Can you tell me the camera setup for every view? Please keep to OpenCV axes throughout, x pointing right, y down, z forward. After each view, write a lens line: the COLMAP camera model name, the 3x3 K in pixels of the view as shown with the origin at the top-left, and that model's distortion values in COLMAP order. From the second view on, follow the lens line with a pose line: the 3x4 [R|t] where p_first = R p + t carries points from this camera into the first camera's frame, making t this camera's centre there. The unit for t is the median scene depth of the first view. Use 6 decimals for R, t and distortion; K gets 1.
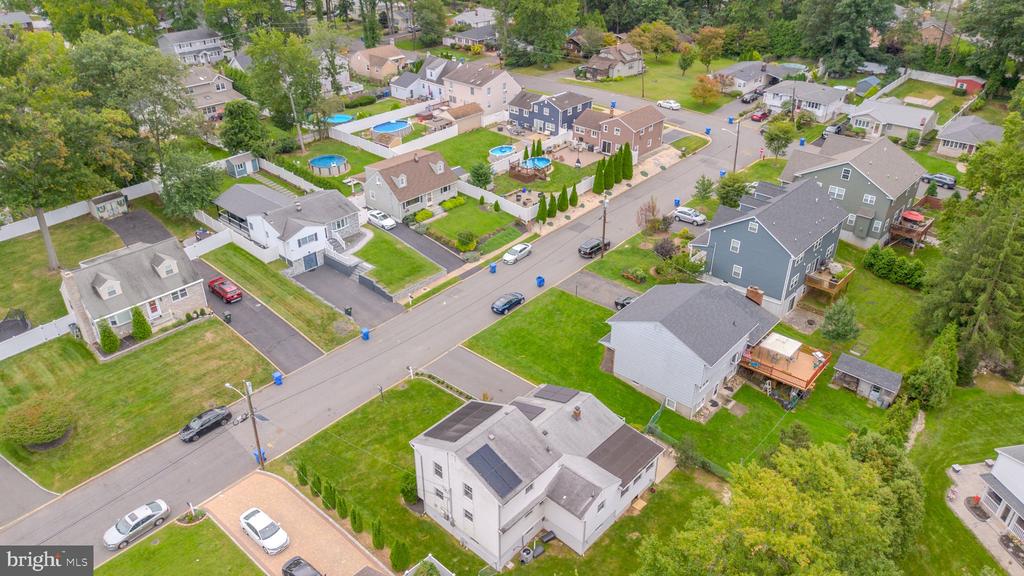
lens RADIAL K [[725.2, 0, 512.0], [0, 725.2, 284.6], [0, 0, 1]] dist [0.064192, -0.068060]
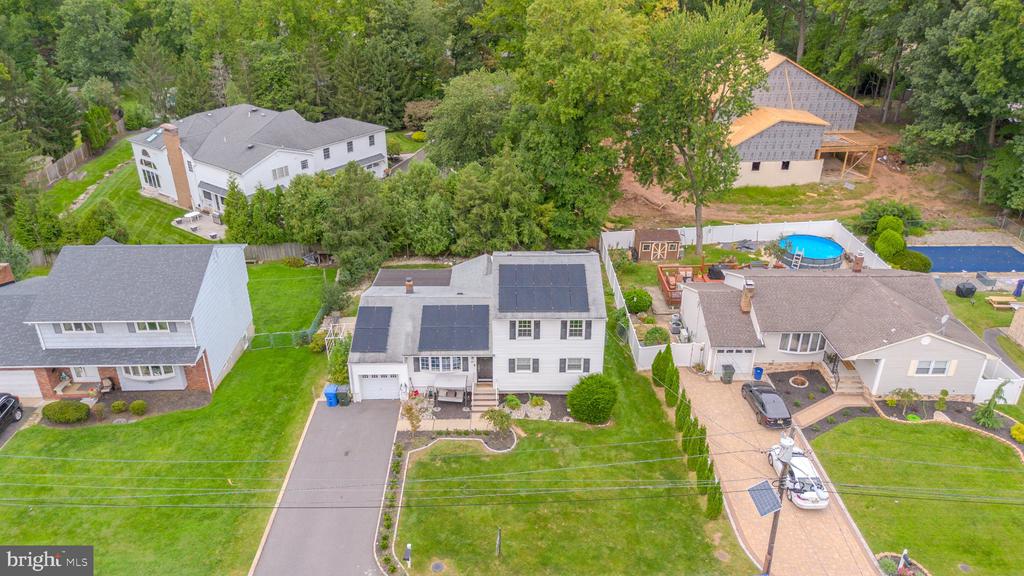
lens RADIAL K [[725.2, 0, 512.8], [0, 725.2, 281.9], [0, 0, 1]] dist [0.064192, -0.068060]
pose [[-0.676385, -0.328586, 0.659192, -0.347386], [0.369965, 0.622315, 0.689819, -0.227385], [-0.636890, 0.710461, -0.299360, 0.782790]]
